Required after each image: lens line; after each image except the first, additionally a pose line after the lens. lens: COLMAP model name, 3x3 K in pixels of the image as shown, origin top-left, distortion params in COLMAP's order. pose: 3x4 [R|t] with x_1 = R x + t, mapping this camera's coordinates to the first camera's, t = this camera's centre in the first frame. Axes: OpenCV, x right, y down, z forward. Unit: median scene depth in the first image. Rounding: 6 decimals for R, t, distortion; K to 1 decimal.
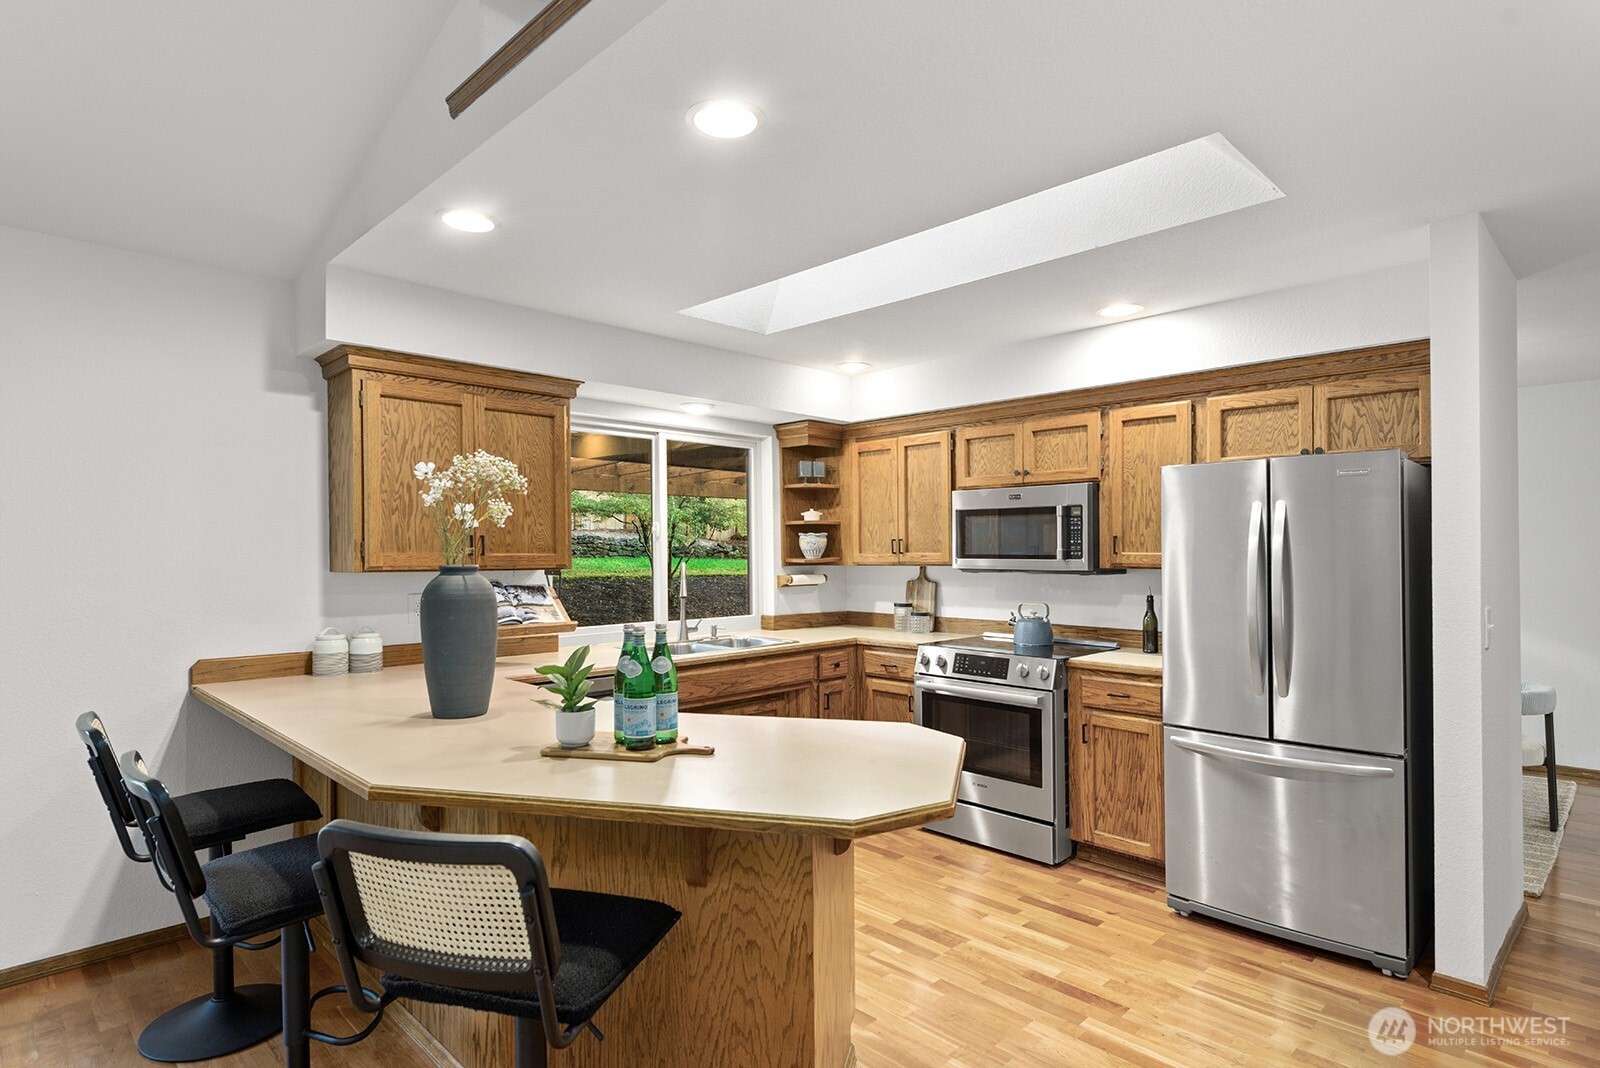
lens RADIAL K [[829.4, 0, 801.6], [0, 829.4, 534.3], [0, 0, 1]] dist [0.012666, -0.008595]
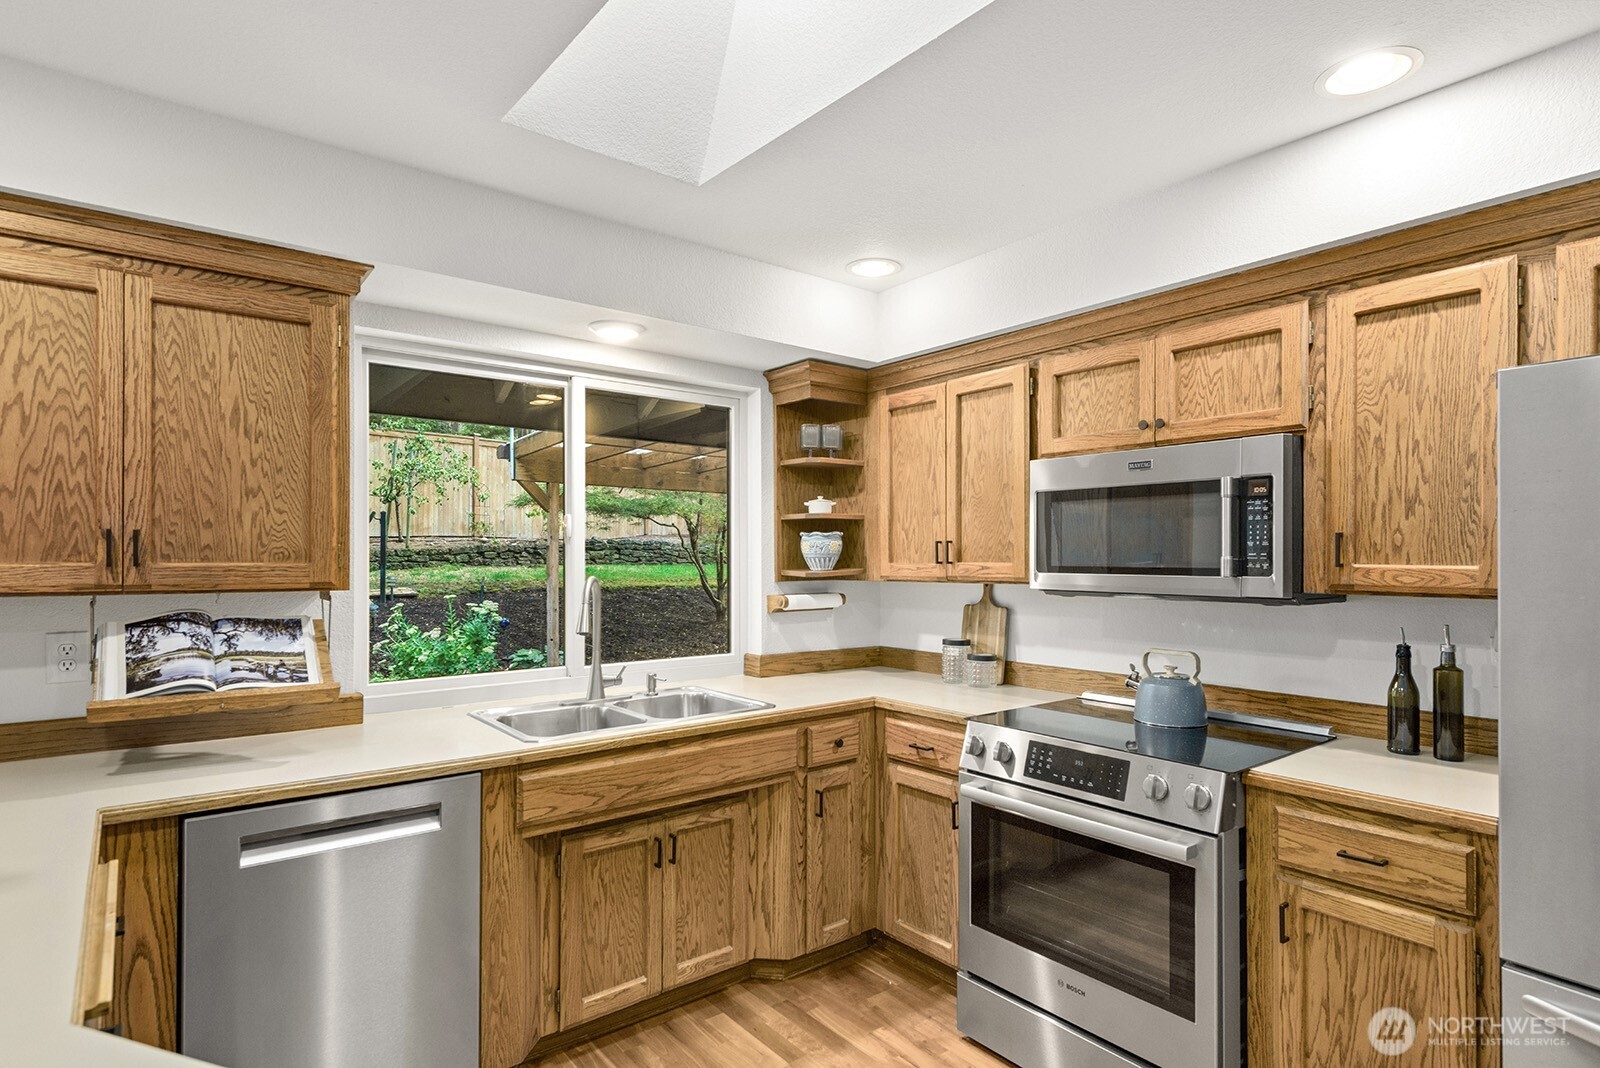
lens RADIAL K [[829.4, 0, 814.8], [0, 829.4, 552.1], [0, 0, 1]] dist [0.012666, -0.008595]
pose [[0.994664, 0.002525, -0.103133, 0.097608], [-0.001130, 0.999907, 0.013582, 0.006999], [0.103157, -0.013393, 0.994575, 0.423638]]
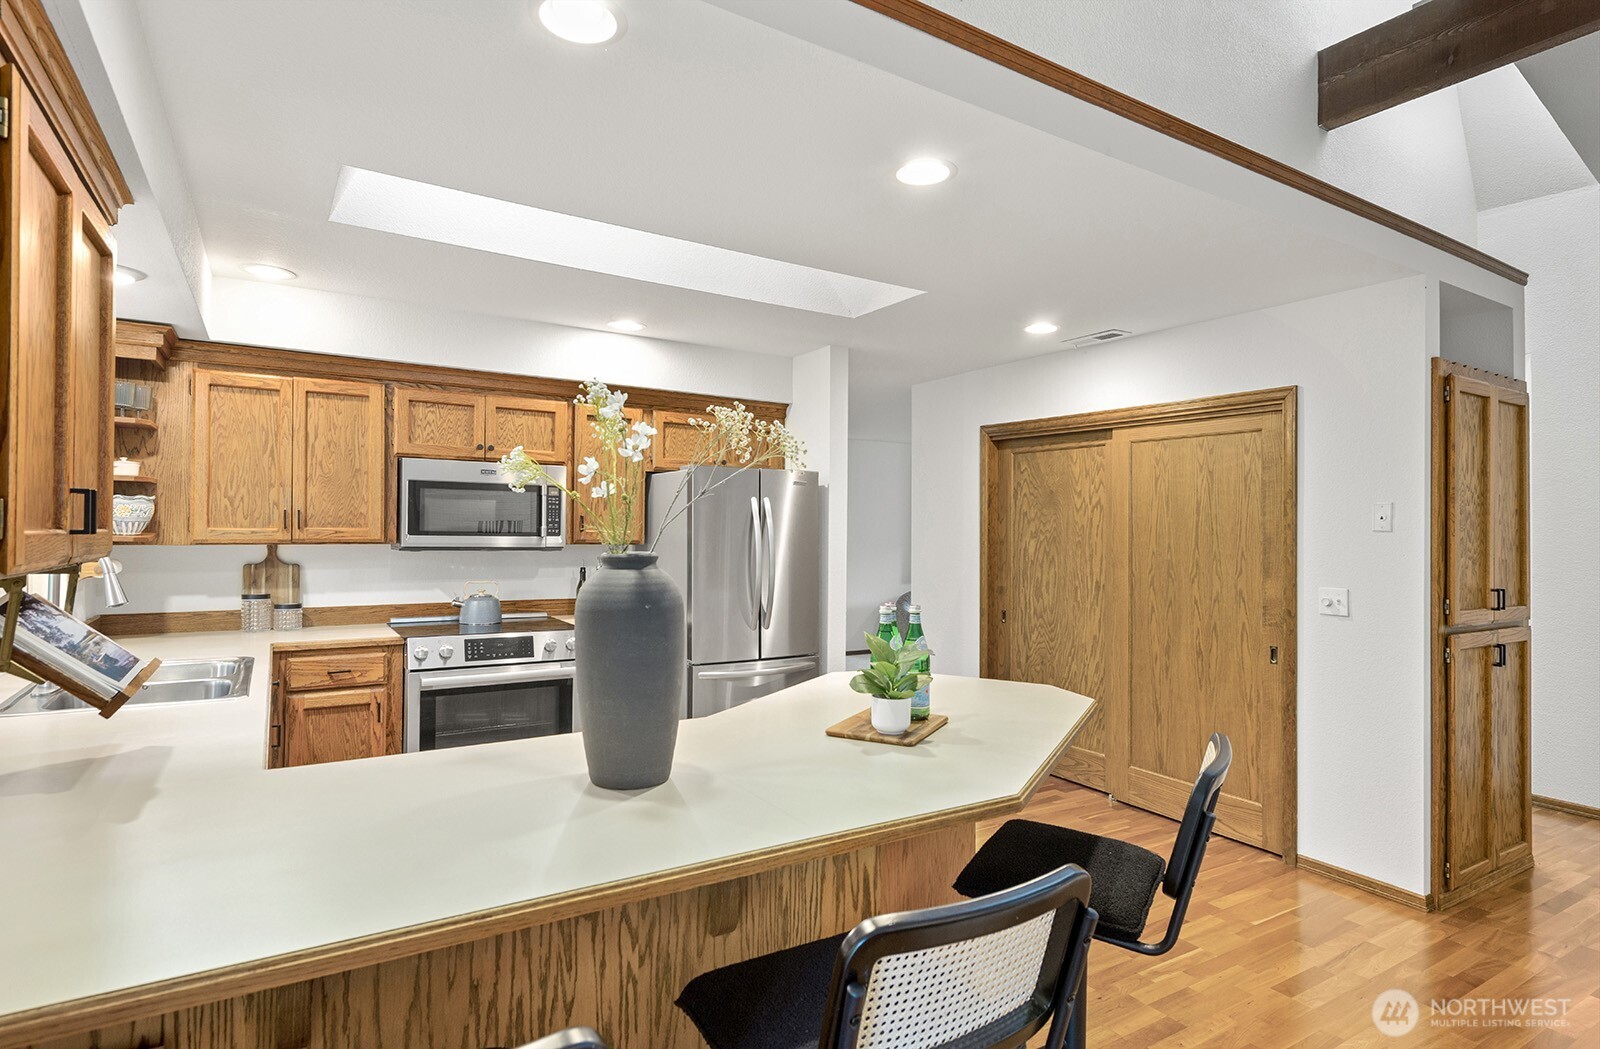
lens RADIAL K [[824.2, 0, 796.4], [0, 824.2, 518.8], [0, 0, 1]] dist [0.006538, -0.000559]
pose [[0.224325, 0.015951, 0.974384, -0.621782], [-0.034572, 0.999367, -0.008400, 0.005083], [-0.973901, -0.031802, 0.224734, 0.445503]]
